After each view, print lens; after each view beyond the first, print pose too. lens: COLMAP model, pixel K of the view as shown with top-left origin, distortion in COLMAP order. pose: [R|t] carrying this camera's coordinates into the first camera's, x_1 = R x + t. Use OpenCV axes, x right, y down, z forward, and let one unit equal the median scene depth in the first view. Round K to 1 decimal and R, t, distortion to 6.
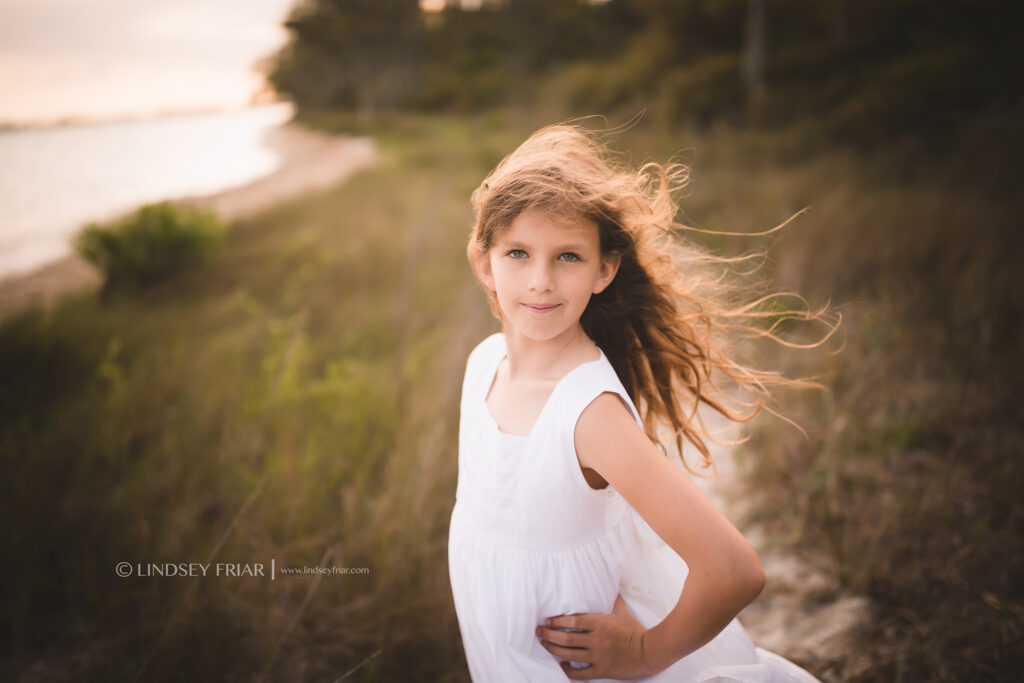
lens RADIAL K [[981.4, 0, 515.3], [0, 981.4, 347.2], [0, 0, 1]] dist [-0.010973, 0.000000]
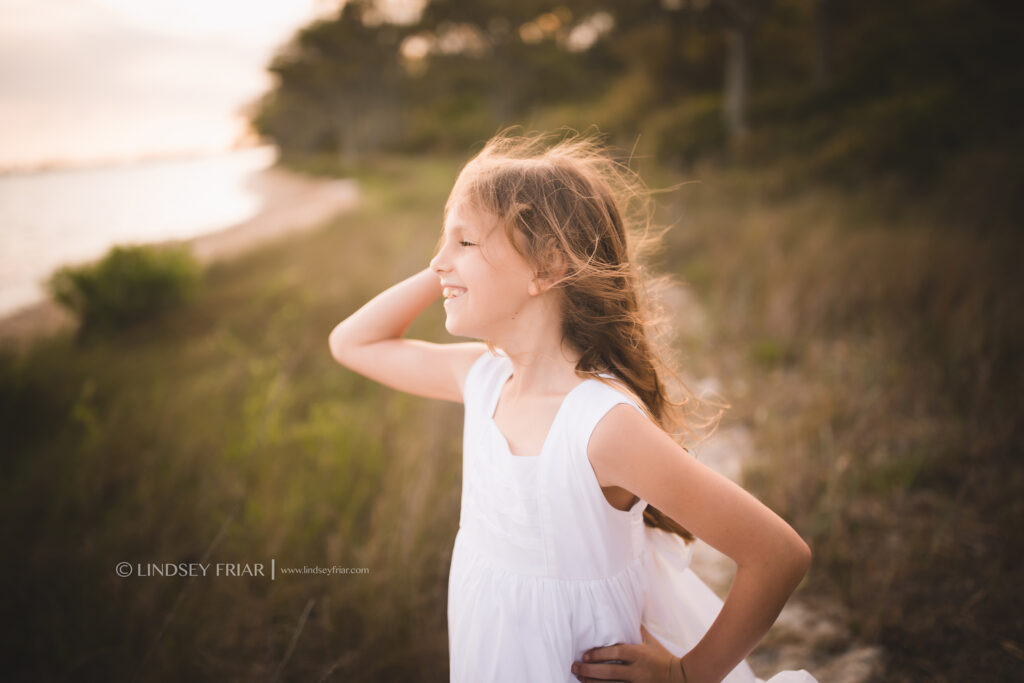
lens RADIAL K [[981.4, 0, 515.3], [0, 981.4, 348.4], [0, 0, 1]] dist [-0.010973, 0.000000]
pose [[0.999827, -0.007001, 0.017206, -0.005761], [0.007702, 0.999128, -0.041036, 0.001503], [-0.016904, 0.041162, 0.999009, 0.027205]]
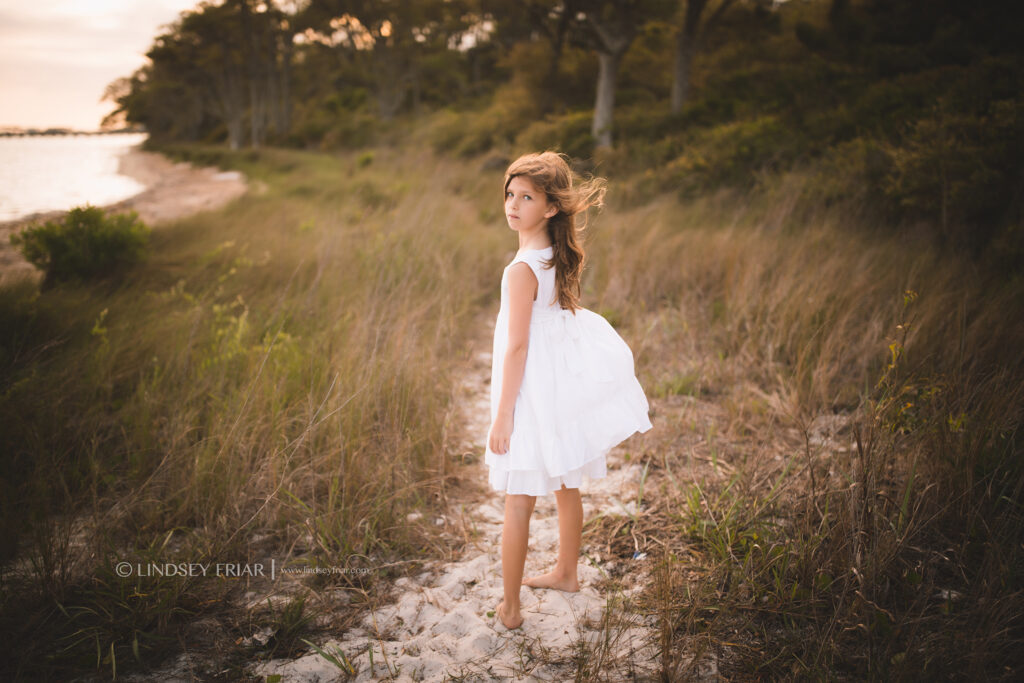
lens RADIAL K [[981.4, 0, 512.9], [0, 981.4, 341.2], [0, 0, 1]] dist [-0.010973, 0.000000]
pose [[0.989573, 0.024985, 0.141852, -0.046913], [-0.018242, 0.998650, -0.048644, 0.083739], [-0.142876, 0.045549, 0.988692, -0.343635]]
